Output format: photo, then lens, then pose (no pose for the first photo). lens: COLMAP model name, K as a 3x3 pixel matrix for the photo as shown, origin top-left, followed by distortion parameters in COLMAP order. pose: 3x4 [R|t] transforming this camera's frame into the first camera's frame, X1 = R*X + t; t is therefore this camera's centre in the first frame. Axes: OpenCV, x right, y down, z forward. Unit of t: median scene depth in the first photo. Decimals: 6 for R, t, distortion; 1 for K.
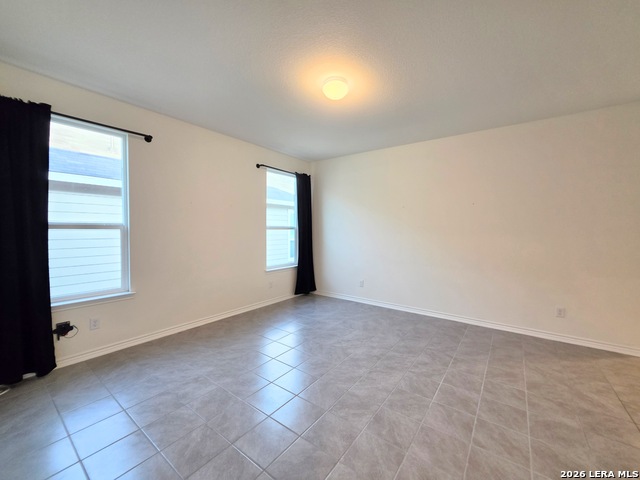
lens RADIAL K [[259.0, 0, 322.0], [0, 259.0, 237.6], [0, 0, 1]] dist [-0.002754, -0.000274]
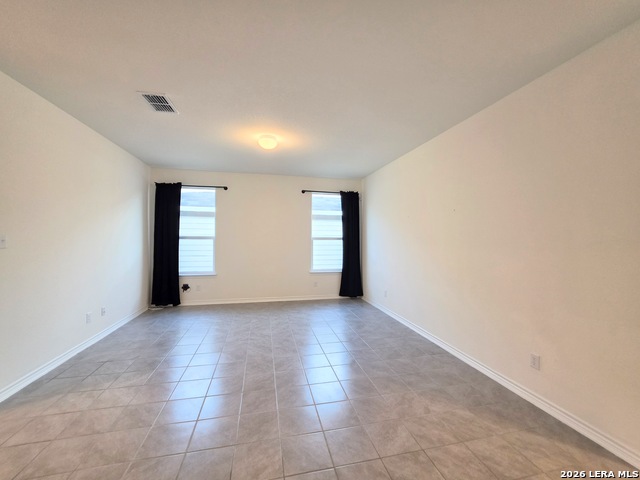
lens RADIAL K [[259.0, 0, 322.0], [0, 259.0, 237.6], [0, 0, 1]] dist [-0.002754, -0.000274]
pose [[0.761943, -0.000309, -0.647643, 1.029282], [-0.023991, 0.999300, -0.028702, -0.010153], [0.647199, 0.037408, 0.761403, 0.097935]]
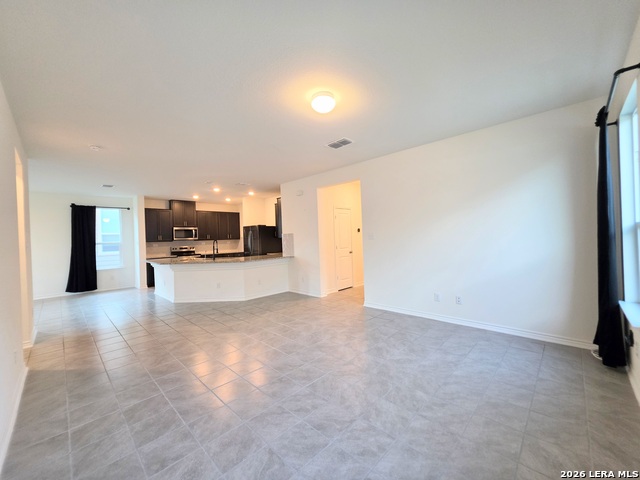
lens RADIAL K [[259.5, 0, 317.9], [0, 259.5, 234.2], [0, 0, 1]] dist [-0.000827, -0.000070]
pose [[-0.989323, 0.029215, 0.142778, -0.053429], [0.032494, 0.999258, 0.020688, -0.054815], [-0.142068, 0.025107, -0.989538, 1.759954]]
